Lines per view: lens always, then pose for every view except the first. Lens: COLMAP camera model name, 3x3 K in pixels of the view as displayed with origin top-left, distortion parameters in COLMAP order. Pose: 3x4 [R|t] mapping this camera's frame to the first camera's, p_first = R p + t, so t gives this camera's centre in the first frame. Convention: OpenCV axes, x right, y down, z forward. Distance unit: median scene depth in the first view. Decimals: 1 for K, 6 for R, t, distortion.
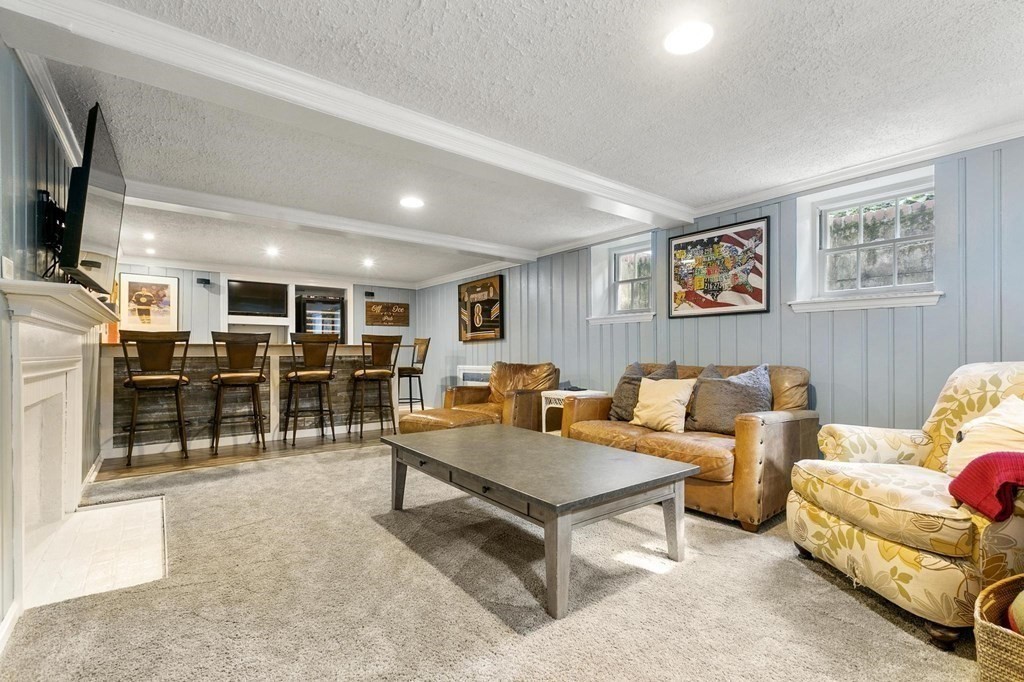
lens RADIAL K [[465.3, 0, 515.6], [0, 465.3, 347.9], [0, 0, 1]] dist [0.004740, -0.000023]
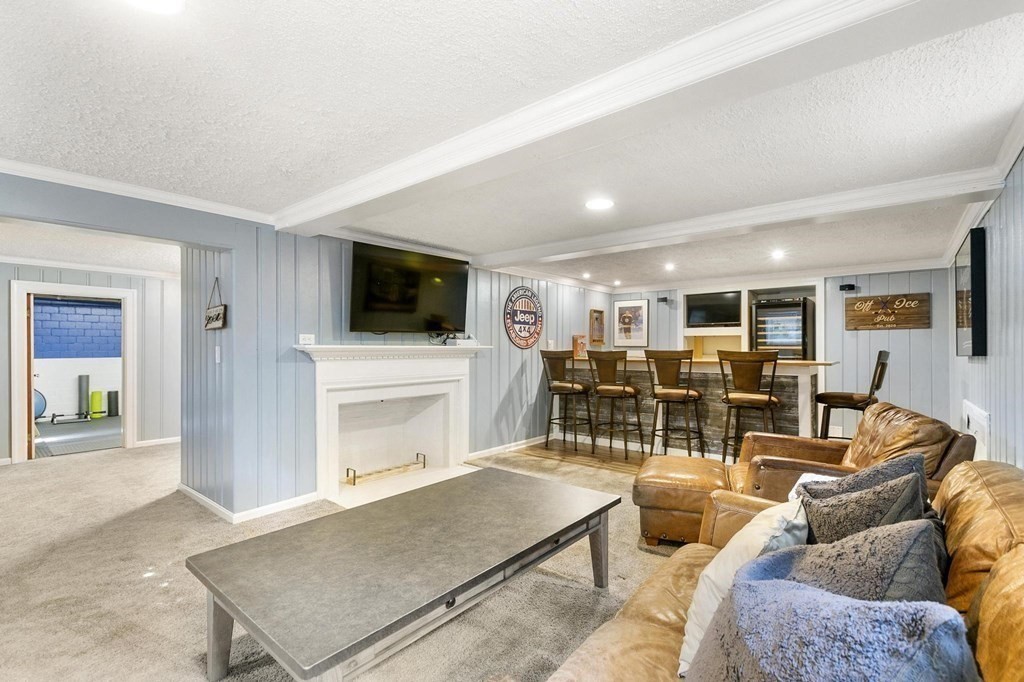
lens RADIAL K [[465.3, 0, 516.5], [0, 465.3, 345.4], [0, 0, 1]] dist [0.004740, -0.000023]
pose [[0.215167, -0.000226, -0.976577, 0.323241], [0.006393, 0.999979, 0.001177, -0.033565], [0.976556, -0.006497, 0.215163, 0.382967]]
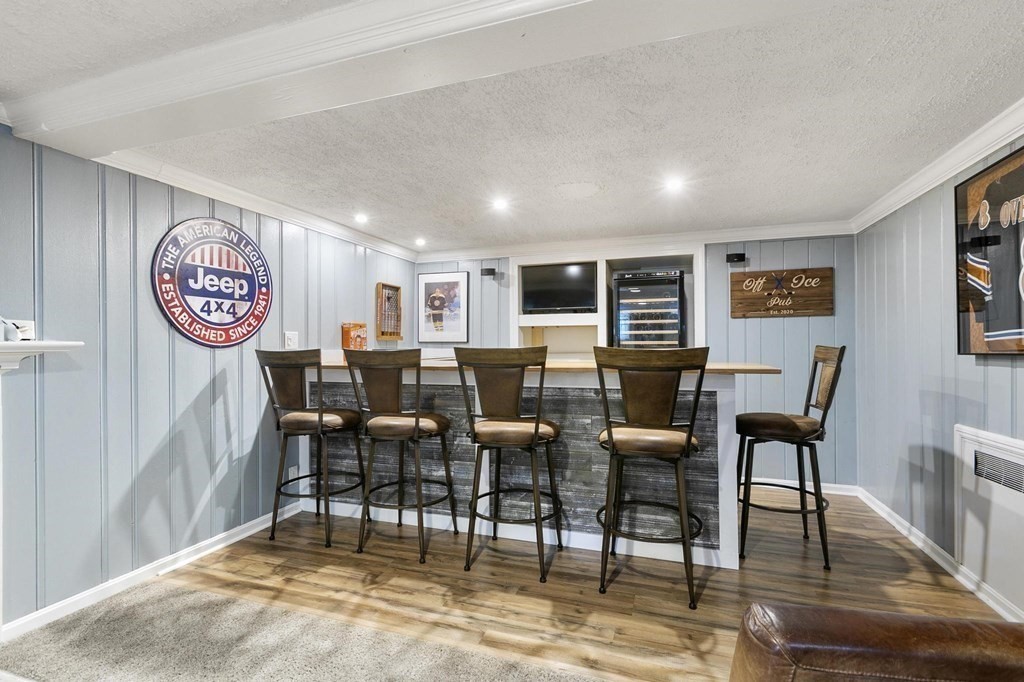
lens RADIAL K [[465.3, 0, 519.4], [0, 465.3, 347.4], [0, 0, 1]] dist [0.004740, -0.000023]
pose [[0.554524, 0.005370, -0.832151, -0.017571], [0.010415, 0.999856, 0.013392, -0.028709], [0.832103, -0.016093, 0.554388, 0.577650]]
